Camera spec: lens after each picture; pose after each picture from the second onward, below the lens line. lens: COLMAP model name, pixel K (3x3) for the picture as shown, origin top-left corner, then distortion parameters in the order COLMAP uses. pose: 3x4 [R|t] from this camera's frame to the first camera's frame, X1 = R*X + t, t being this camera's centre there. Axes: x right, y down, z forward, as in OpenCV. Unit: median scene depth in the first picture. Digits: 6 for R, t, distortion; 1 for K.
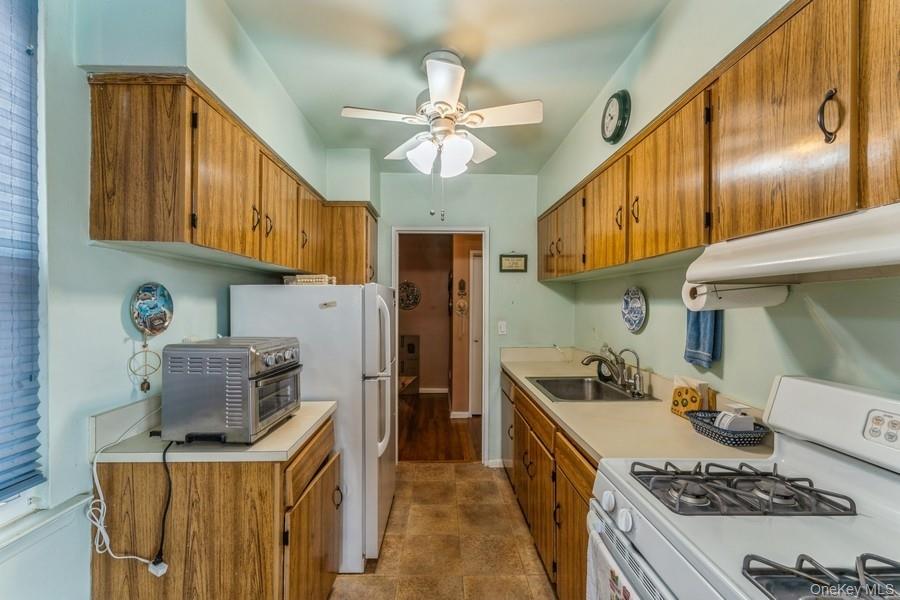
lens RADIAL K [[362.5, 0, 447.3], [0, 362.5, 304.0], [0, 0, 1]] dist [0.000087, -0.000149]
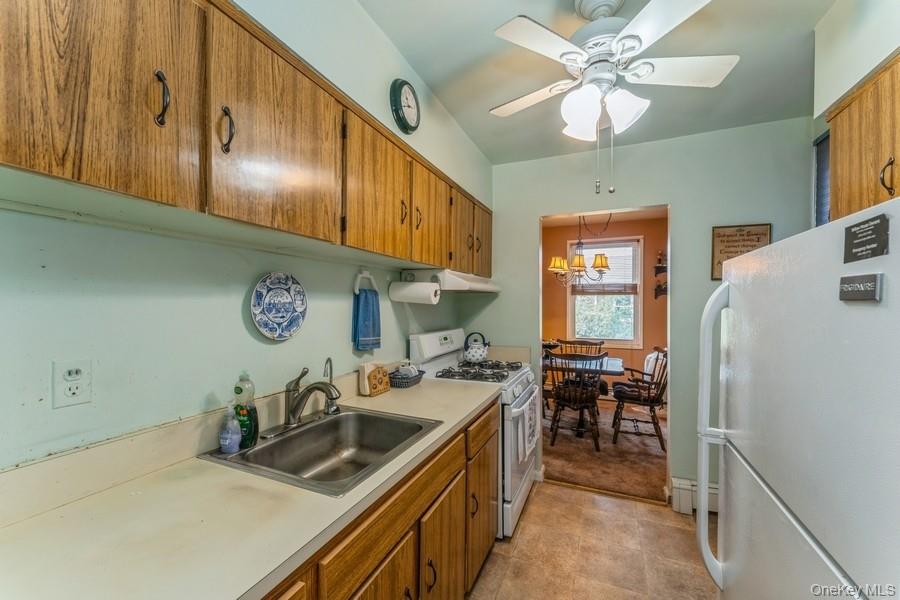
lens RADIAL K [[362.5, 0, 446.3], [0, 362.5, 301.7], [0, 0, 1]] dist [0.000087, -0.000149]
pose [[-0.901906, -0.000307, 0.431931, -0.057911], [-0.002334, 0.999989, -0.004162, 0.010298], [-0.431925, -0.004762, -0.901897, 1.742753]]
